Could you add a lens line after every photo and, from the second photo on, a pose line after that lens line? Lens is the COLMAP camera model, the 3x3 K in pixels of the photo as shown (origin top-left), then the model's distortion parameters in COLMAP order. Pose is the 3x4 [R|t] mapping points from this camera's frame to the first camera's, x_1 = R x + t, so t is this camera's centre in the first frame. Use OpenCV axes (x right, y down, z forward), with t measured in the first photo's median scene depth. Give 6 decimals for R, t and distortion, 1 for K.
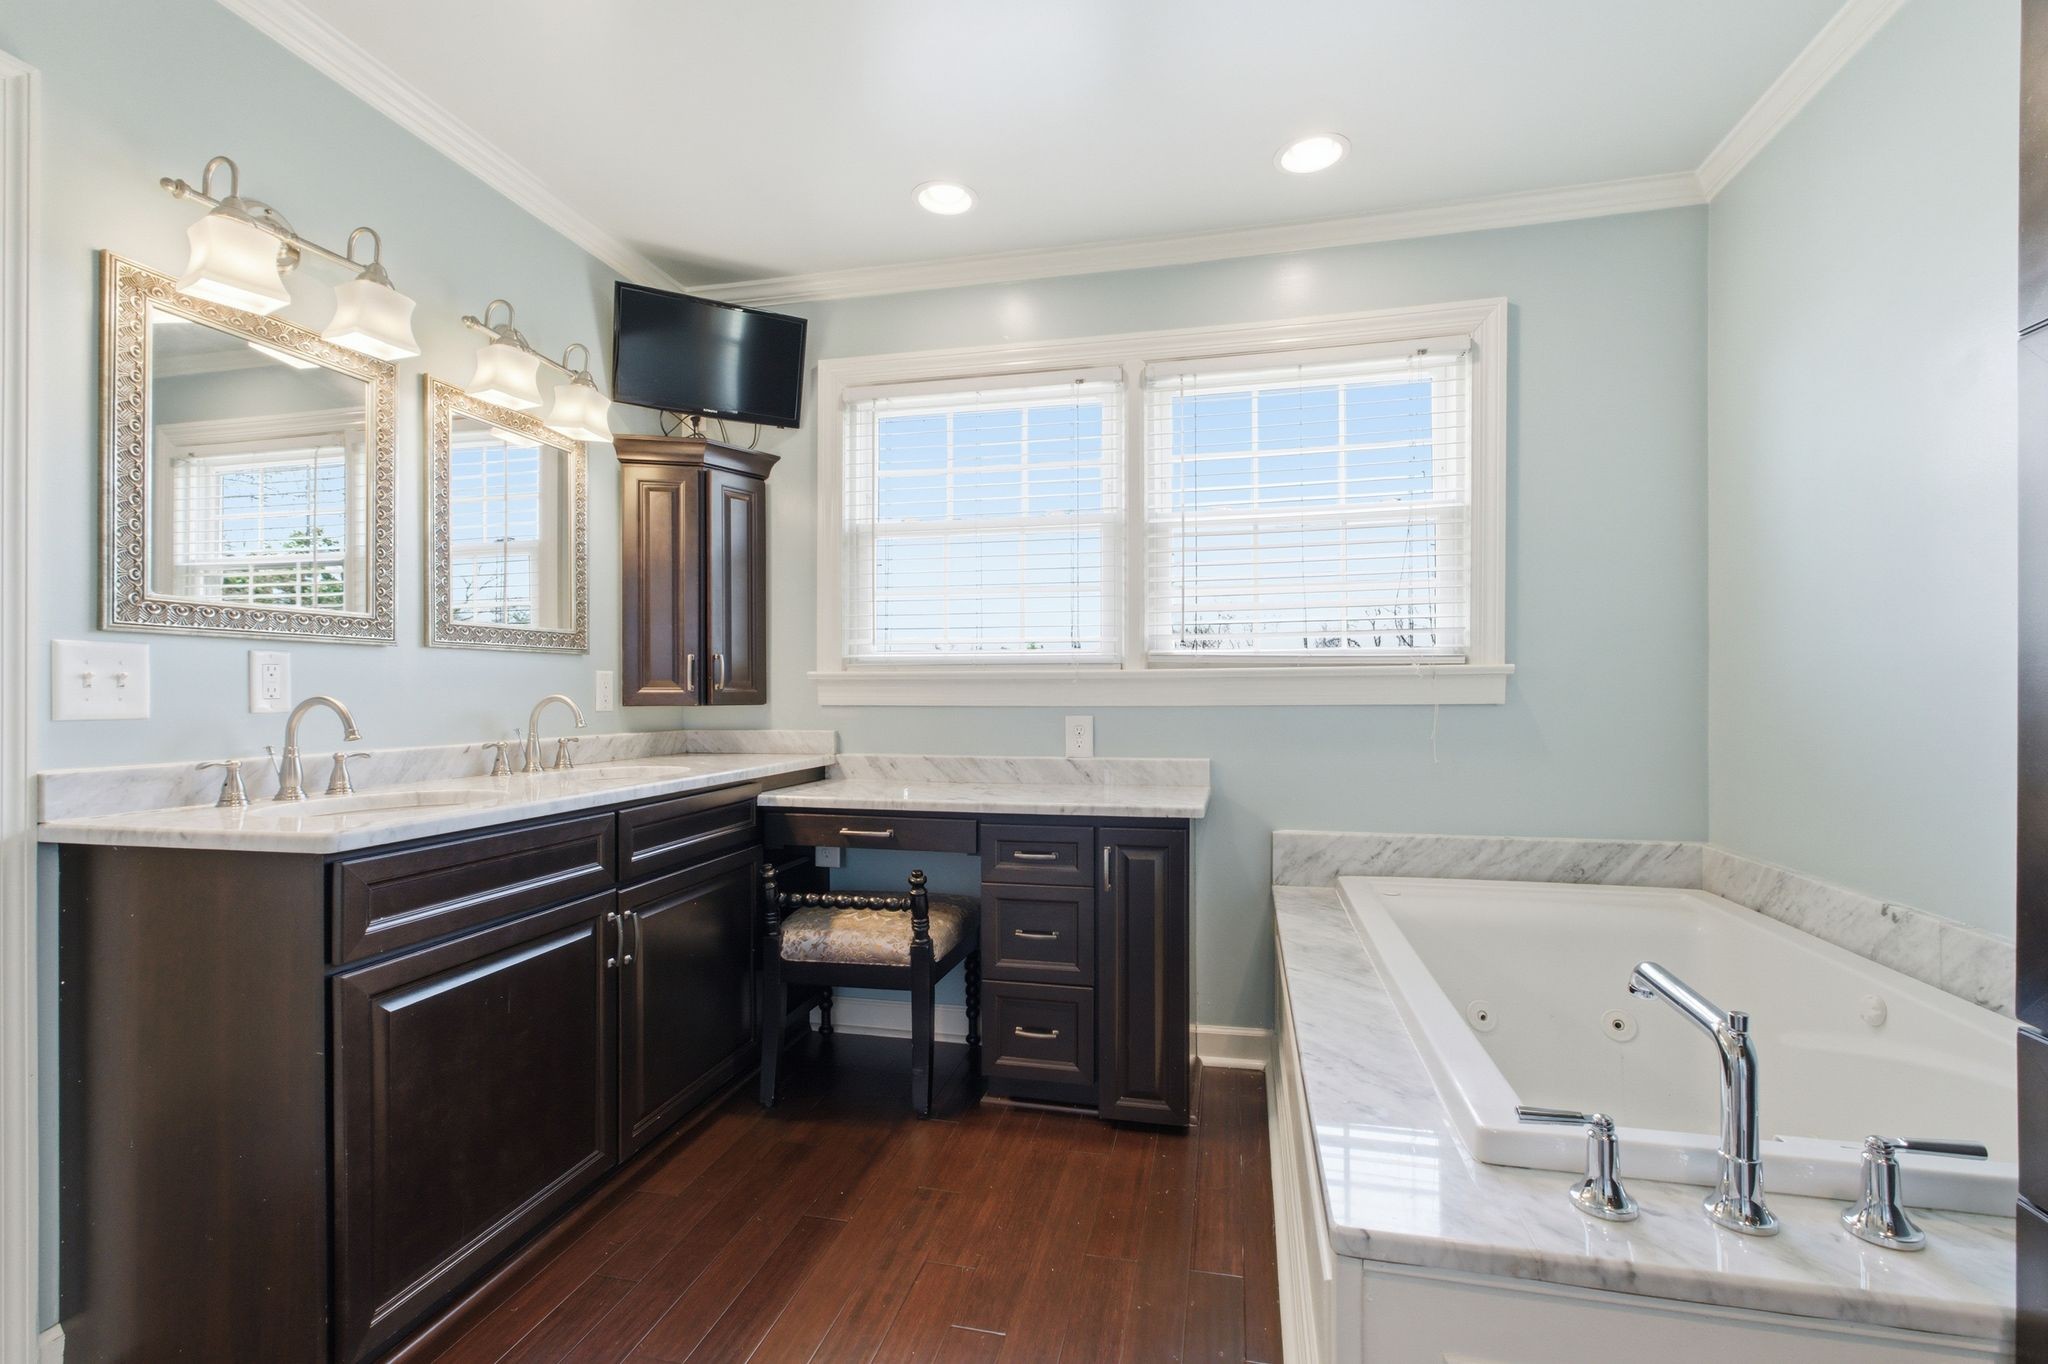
lens RADIAL K [[915.3, 0, 1024.5], [0, 915.3, 688.6], [0, 0, 1]] dist [-0.004643, -0.000144]
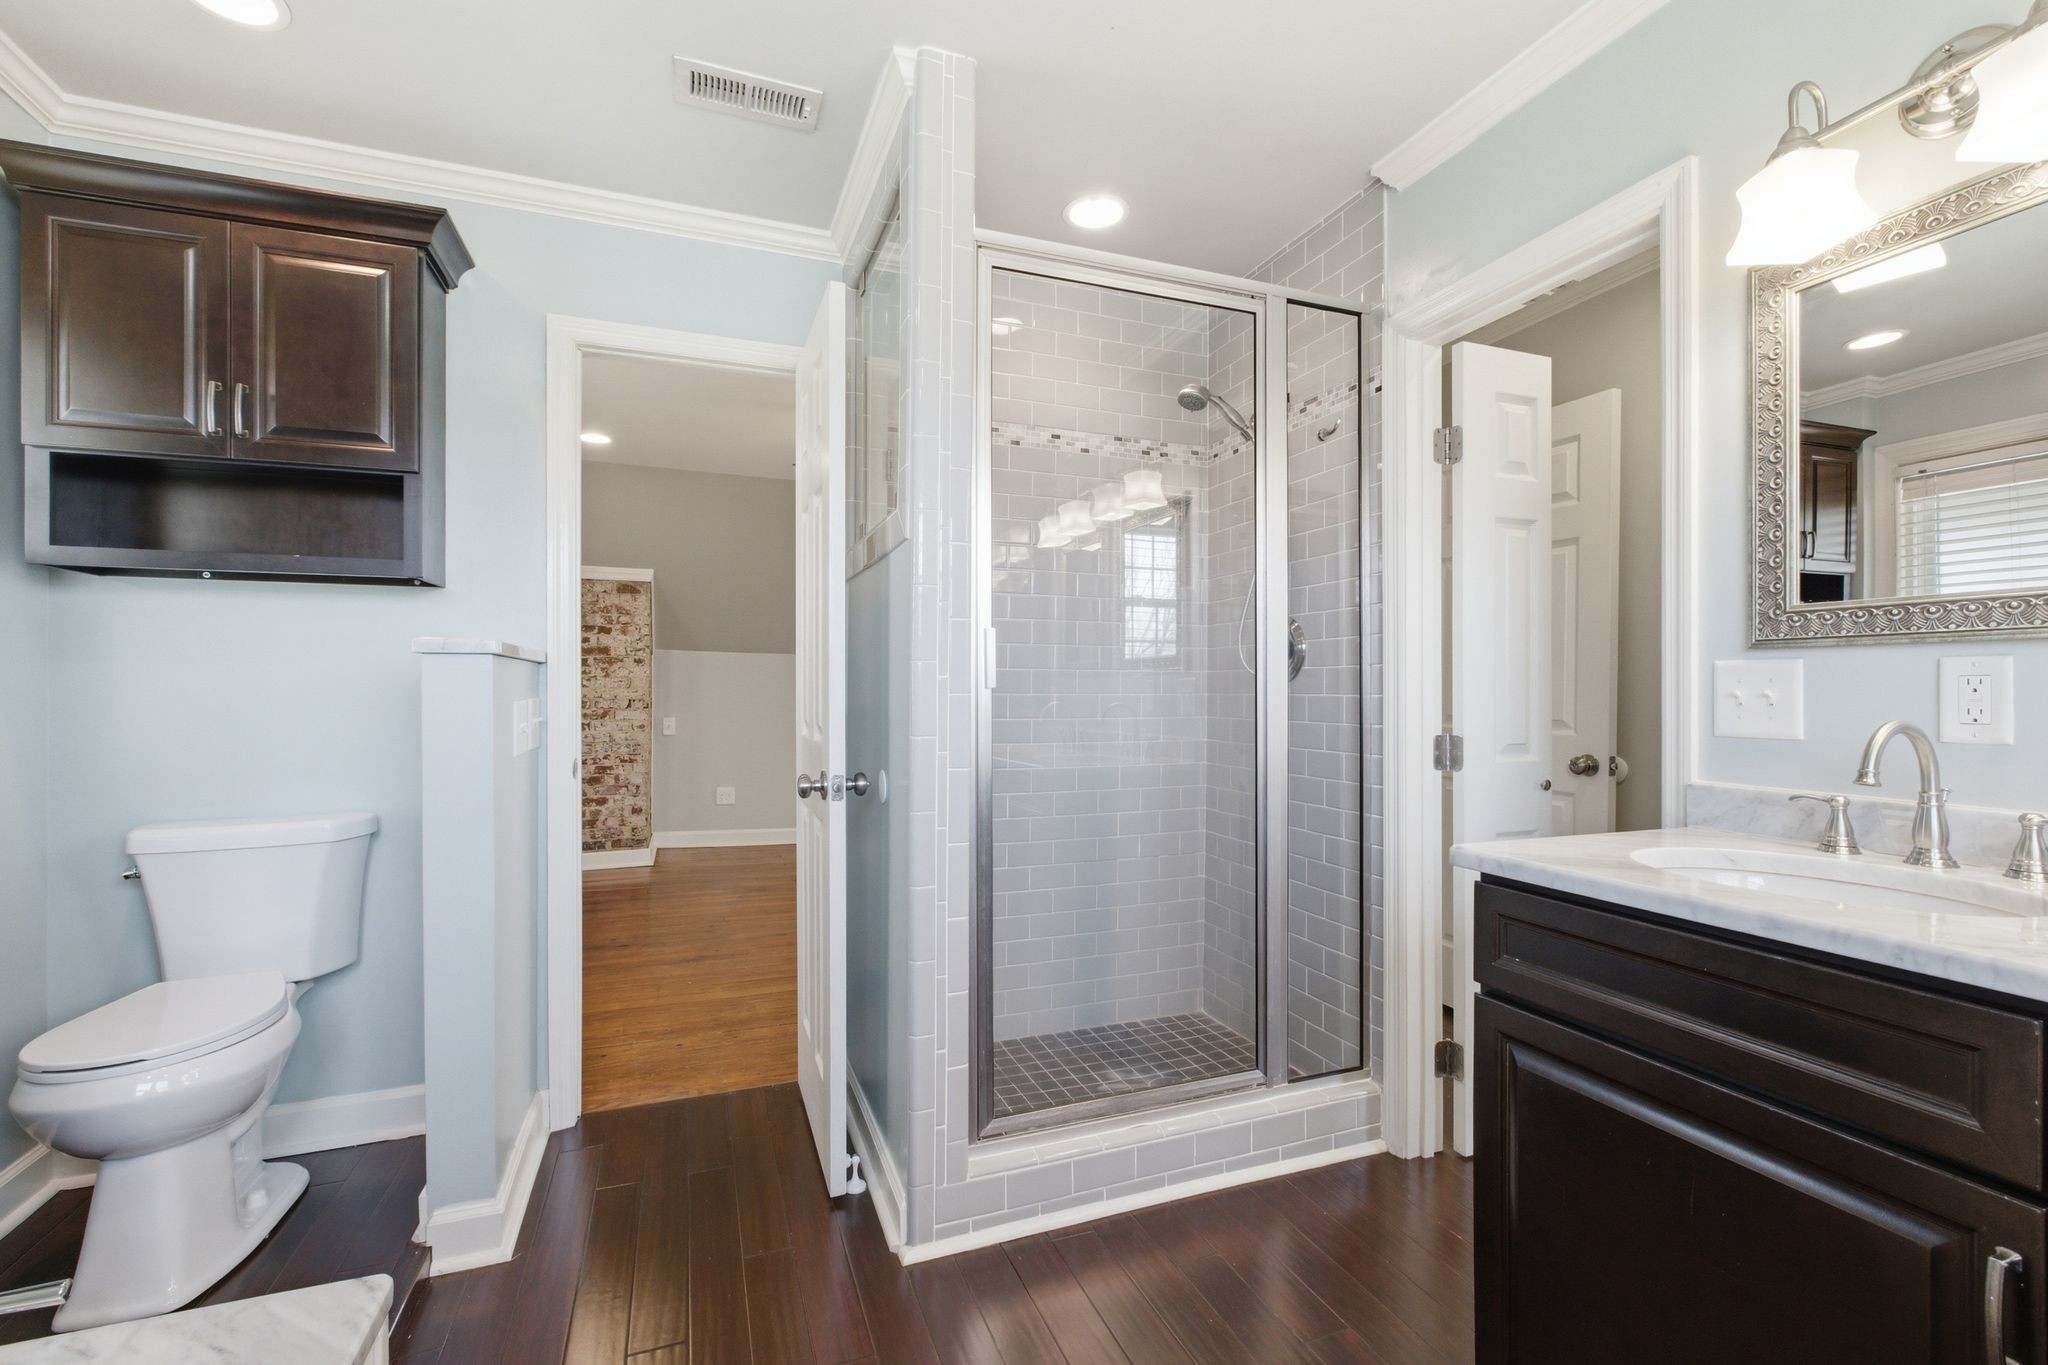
lens RADIAL K [[915.3, 0, 1021.4], [0, 915.3, 683.4], [0, 0, 1]] dist [-0.004643, -0.000144]
pose [[-0.827607, -0.007234, -0.561262, 0.206550], [-0.001958, 0.999948, -0.010001, -0.014065], [0.561305, -0.007178, -0.827578, 1.342060]]
